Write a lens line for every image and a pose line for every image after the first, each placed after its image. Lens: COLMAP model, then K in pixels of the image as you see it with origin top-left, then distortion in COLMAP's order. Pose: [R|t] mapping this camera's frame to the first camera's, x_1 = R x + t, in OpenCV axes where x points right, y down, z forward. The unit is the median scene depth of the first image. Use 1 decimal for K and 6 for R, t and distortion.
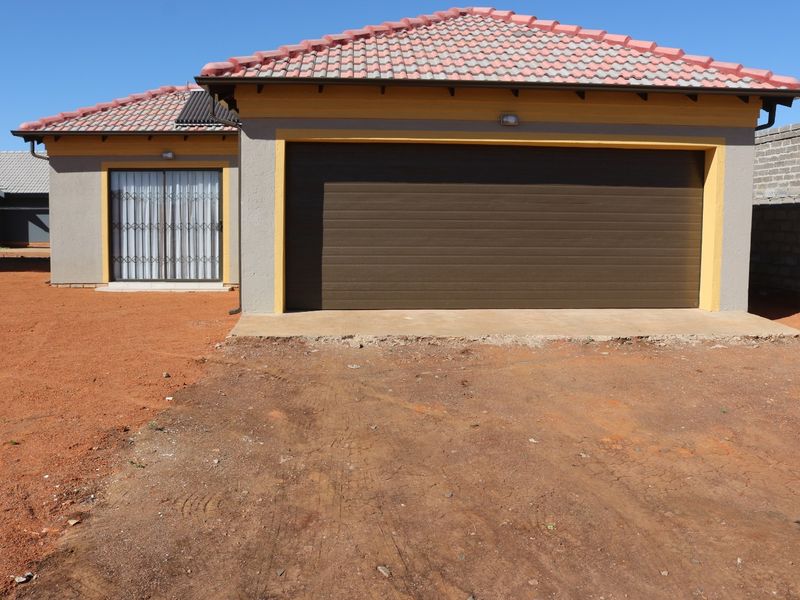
lens RADIAL K [[749.6, 0, 400.0], [0, 749.6, 300.0], [0, 0, 1]] dist [-0.147460, 0.110270]
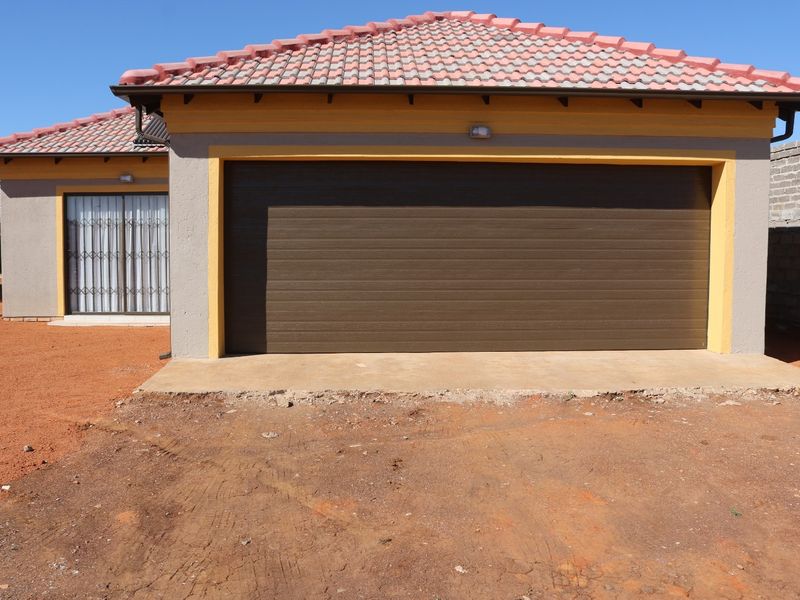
lens RADIAL K [[736.7, 0, 400.0], [0, 736.7, 300.0], [0, 0, 1]] dist [-0.150824, 0.118017]
pose [[0.999729, -0.003405, -0.023038, 0.070135], [0.002737, 0.999577, -0.028961, -0.023877], [0.023127, 0.028890, 0.999315, 0.154154]]
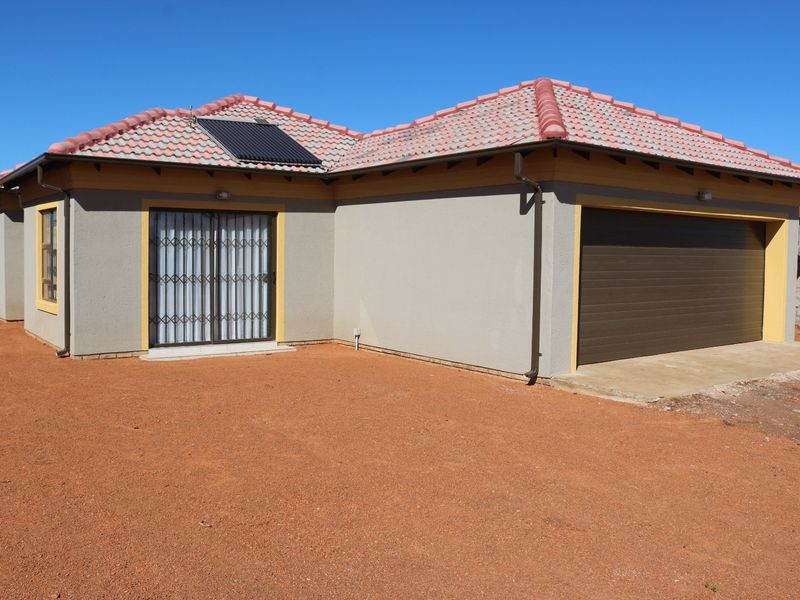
lens RADIAL K [[749.6, 0, 400.0], [0, 749.6, 300.0], [0, 0, 1]] dist [-0.147460, 0.110270]
pose [[0.842417, -0.031279, 0.537917, -0.872394], [0.049550, 0.998581, -0.019533, -0.070547], [-0.536542, 0.043109, 0.842772, 0.252016]]
